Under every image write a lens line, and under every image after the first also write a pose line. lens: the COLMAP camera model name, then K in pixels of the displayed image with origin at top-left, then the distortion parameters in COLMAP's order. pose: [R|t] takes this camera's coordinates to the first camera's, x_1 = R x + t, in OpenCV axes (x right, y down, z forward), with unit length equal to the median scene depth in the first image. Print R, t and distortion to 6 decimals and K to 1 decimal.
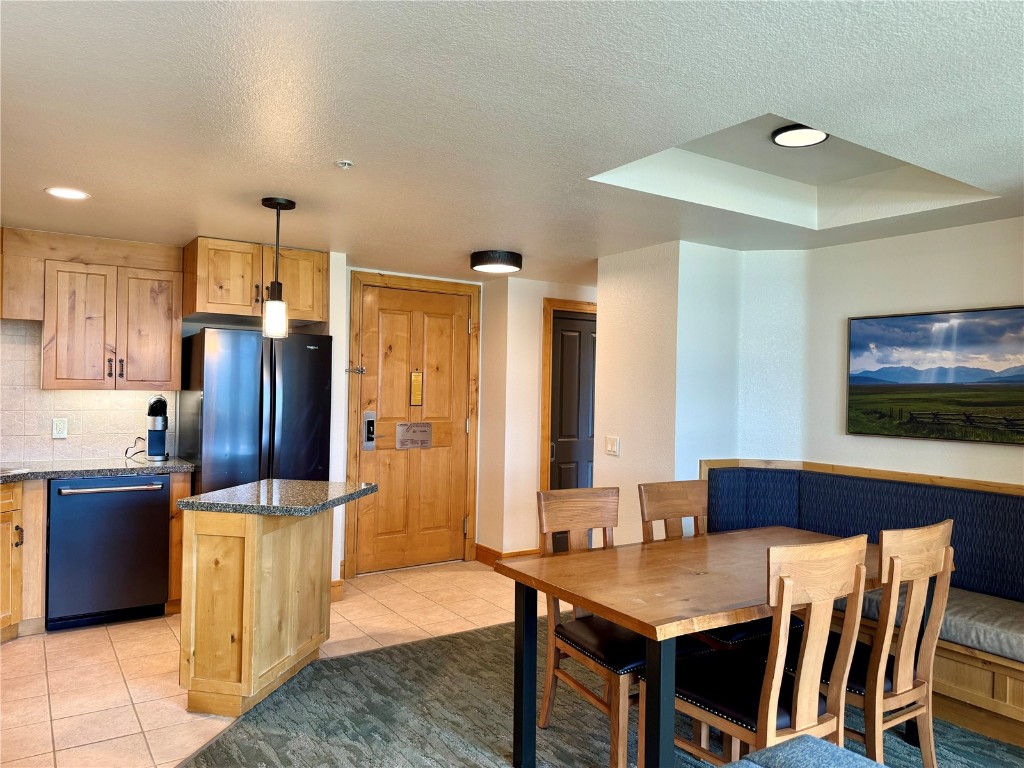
lens RADIAL K [[717.3, 0, 511.5], [0, 717.3, 379.2], [0, 0, 1]] dist [0.005497, -0.003379]
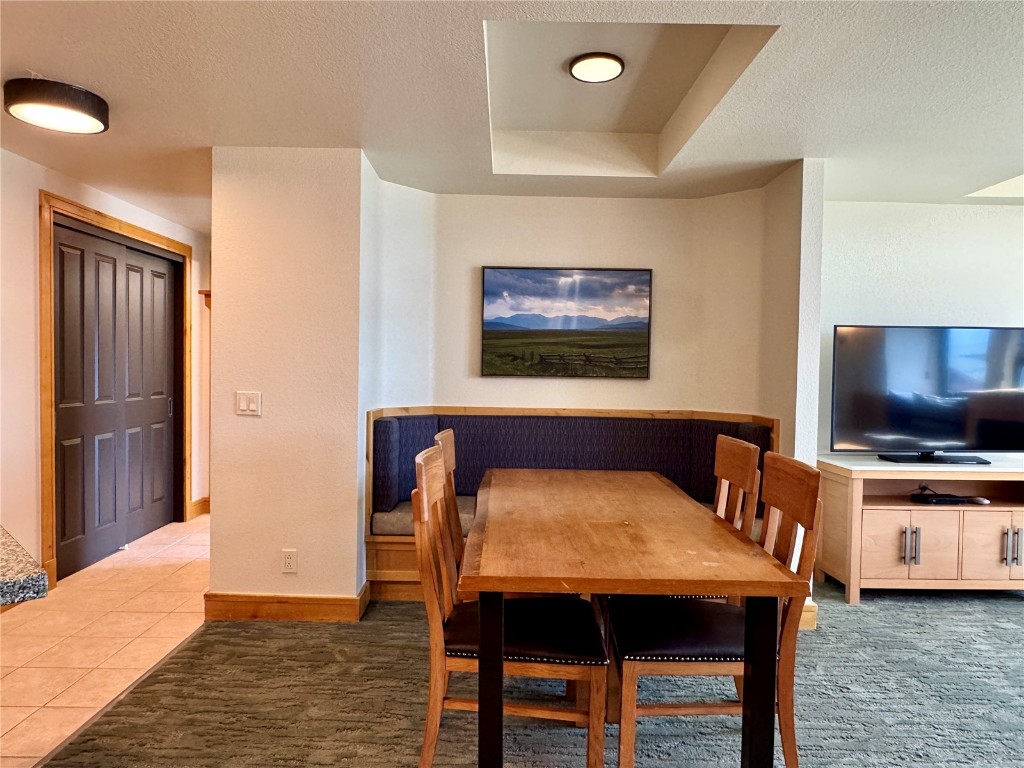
lens RADIAL K [[658.6, 0, 511.4], [0, 658.6, 393.9], [0, 0, 1]] dist [0.006335, 0.005416]
pose [[0.558770, -0.050139, 0.827805, -0.339488], [-0.015055, 0.997393, 0.070573, 0.035230], [-0.829186, -0.051896, 0.556559, 0.454408]]
